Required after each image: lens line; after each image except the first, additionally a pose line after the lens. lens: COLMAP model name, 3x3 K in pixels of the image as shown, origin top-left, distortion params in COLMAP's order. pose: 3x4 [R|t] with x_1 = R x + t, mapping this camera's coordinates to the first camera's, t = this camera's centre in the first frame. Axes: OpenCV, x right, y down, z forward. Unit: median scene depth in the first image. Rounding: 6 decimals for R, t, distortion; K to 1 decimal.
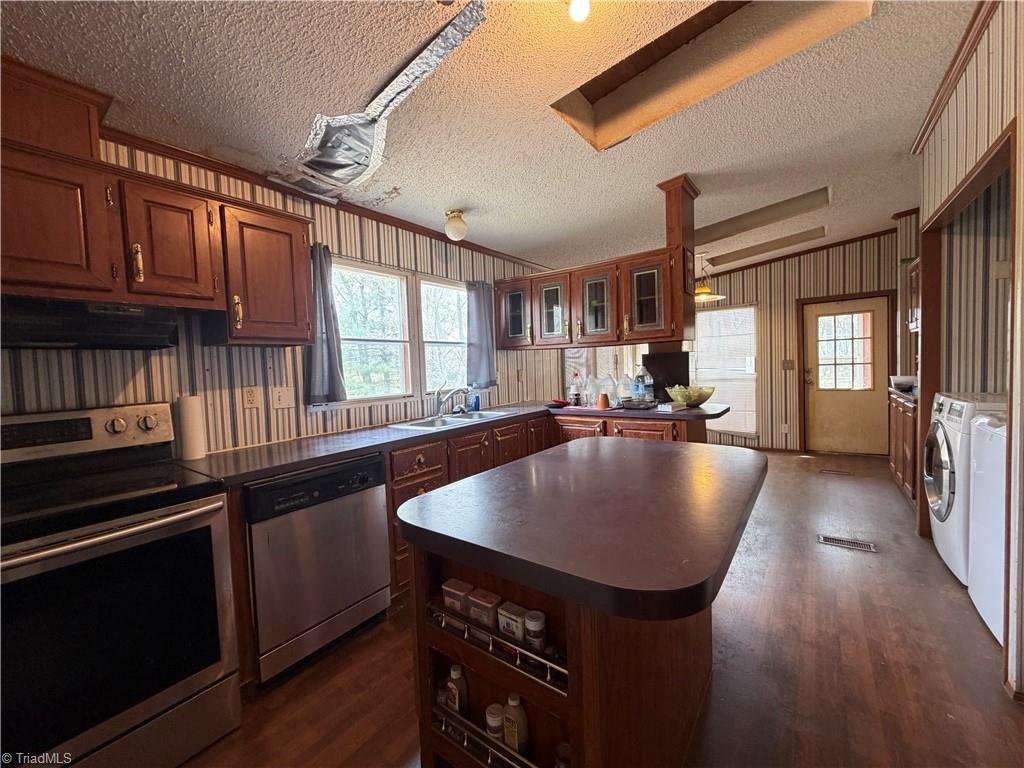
lens RADIAL K [[405.1, 0, 512.0], [0, 405.1, 384.0], [0, 0, 1]] dist [0.000906, 0.000064]
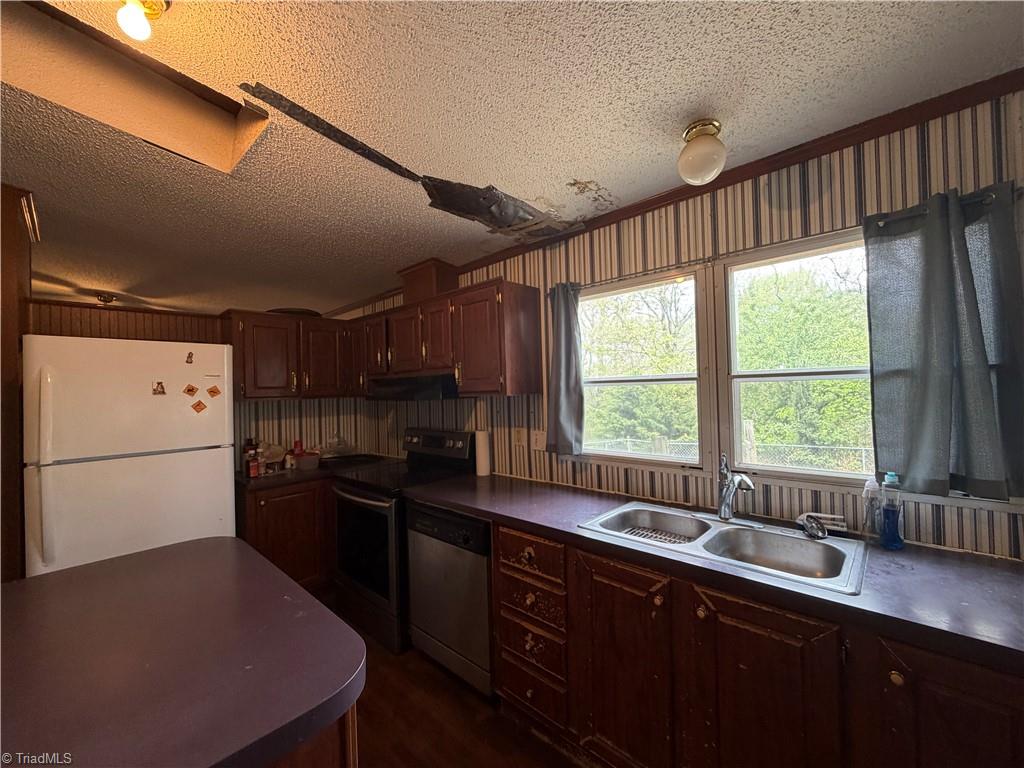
lens RADIAL K [[409.0, 0, 512.0], [0, 409.0, 384.0], [0, 0, 1]] dist [-0.018065, -0.000017]
pose [[-0.109121, 0.029235, -0.993598, 0.431100], [-0.010379, 0.999479, 0.030548, -0.124856], [0.993974, 0.013645, -0.108761, 0.881037]]
